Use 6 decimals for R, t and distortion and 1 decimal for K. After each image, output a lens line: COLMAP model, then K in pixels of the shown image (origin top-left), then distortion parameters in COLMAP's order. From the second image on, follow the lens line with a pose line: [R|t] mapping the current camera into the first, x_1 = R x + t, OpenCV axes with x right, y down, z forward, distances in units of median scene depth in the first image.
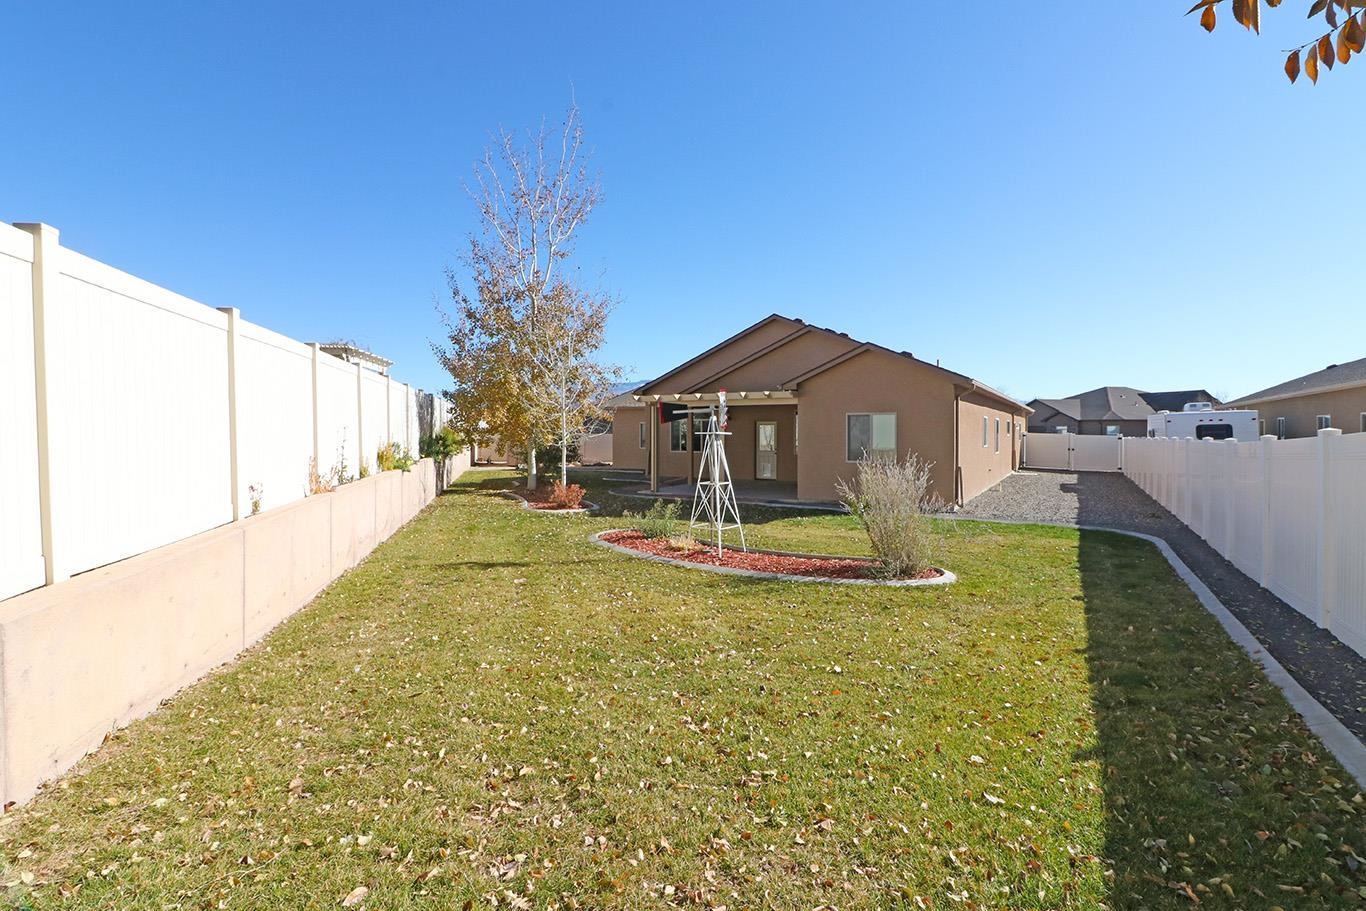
lens RADIAL K [[625.7, 0, 676.7], [0, 625.7, 453.1], [0, 0, 1]] dist [-0.019372, -0.001732]
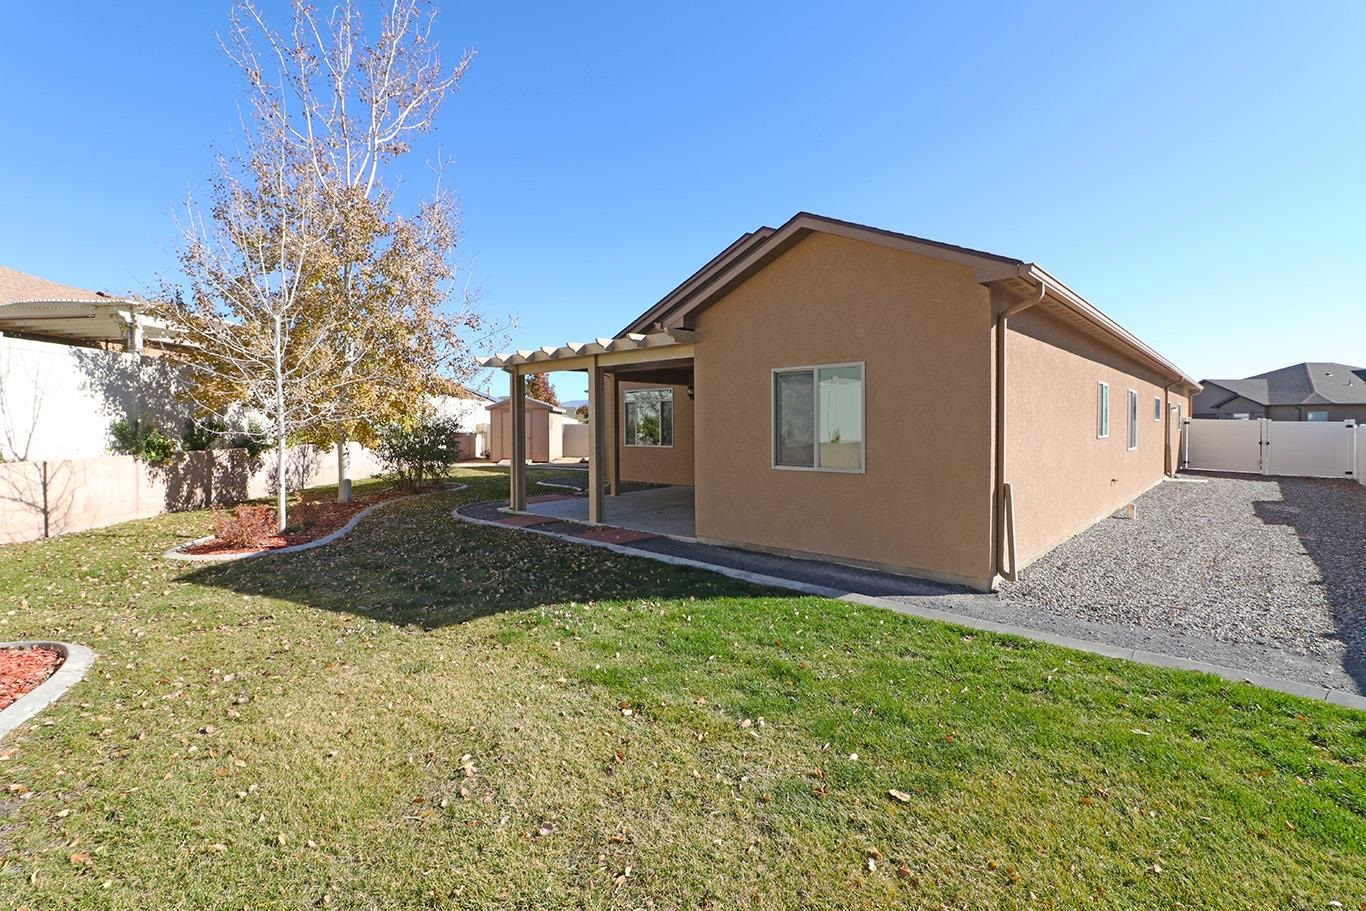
lens RADIAL K [[625.7, 0, 678.7], [0, 625.7, 447.2], [0, 0, 1]] dist [-0.019372, -0.001732]
pose [[0.983560, 0.001497, -0.180576, 0.242901], [-0.001225, 0.999998, 0.001620, -0.003017], [0.180578, -0.001372, 0.983560, 0.424335]]
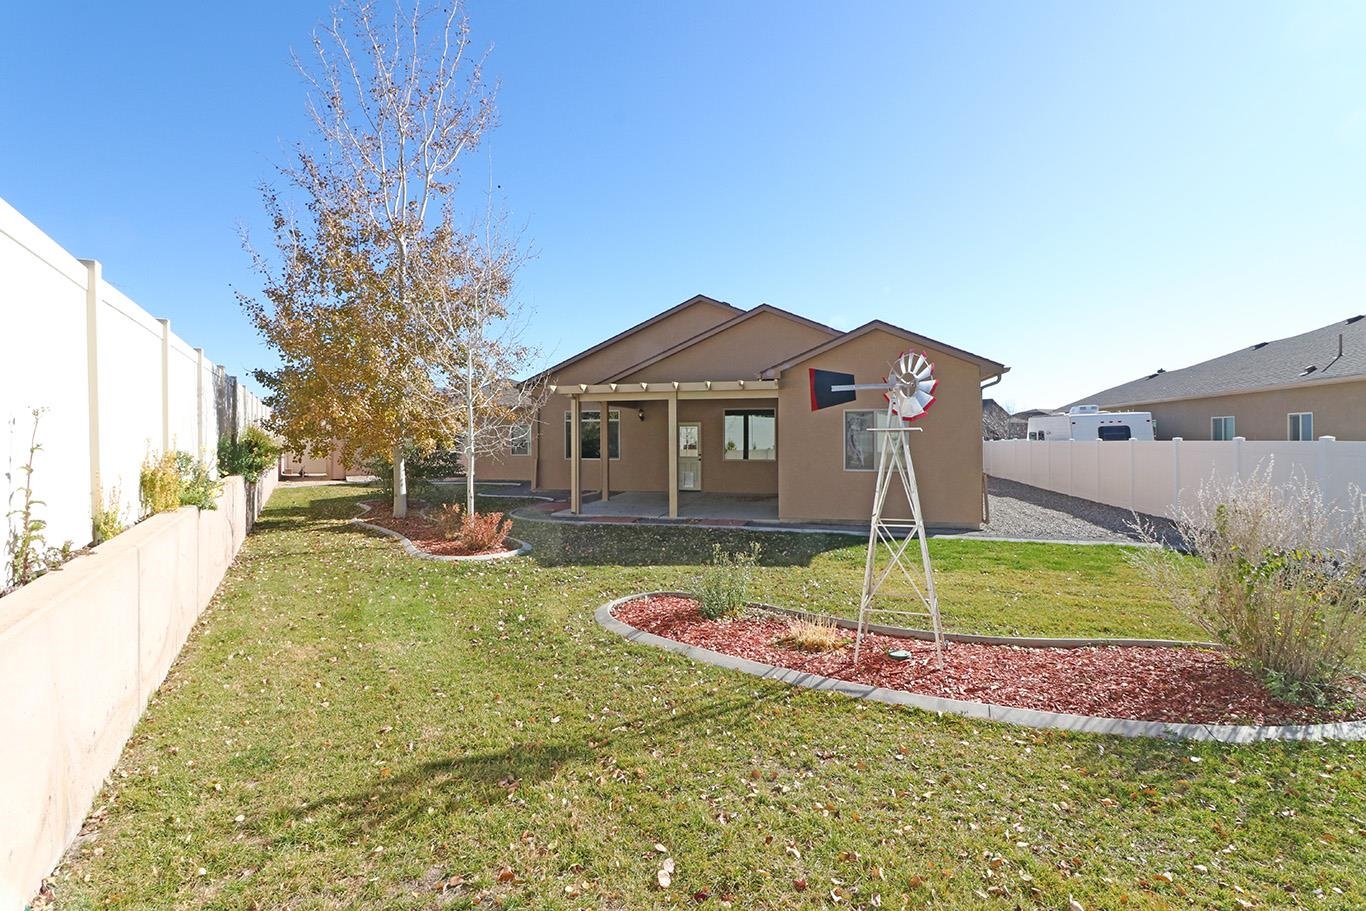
lens RADIAL K [[625.7, 0, 688.4], [0, 625.7, 447.8], [0, 0, 1]] dist [-0.019372, -0.001732]
pose [[0.959126, -0.007727, 0.282873, -0.121883], [0.012412, 0.999814, -0.014774, -0.004858], [-0.282706, 0.017681, 0.959044, 0.247524]]
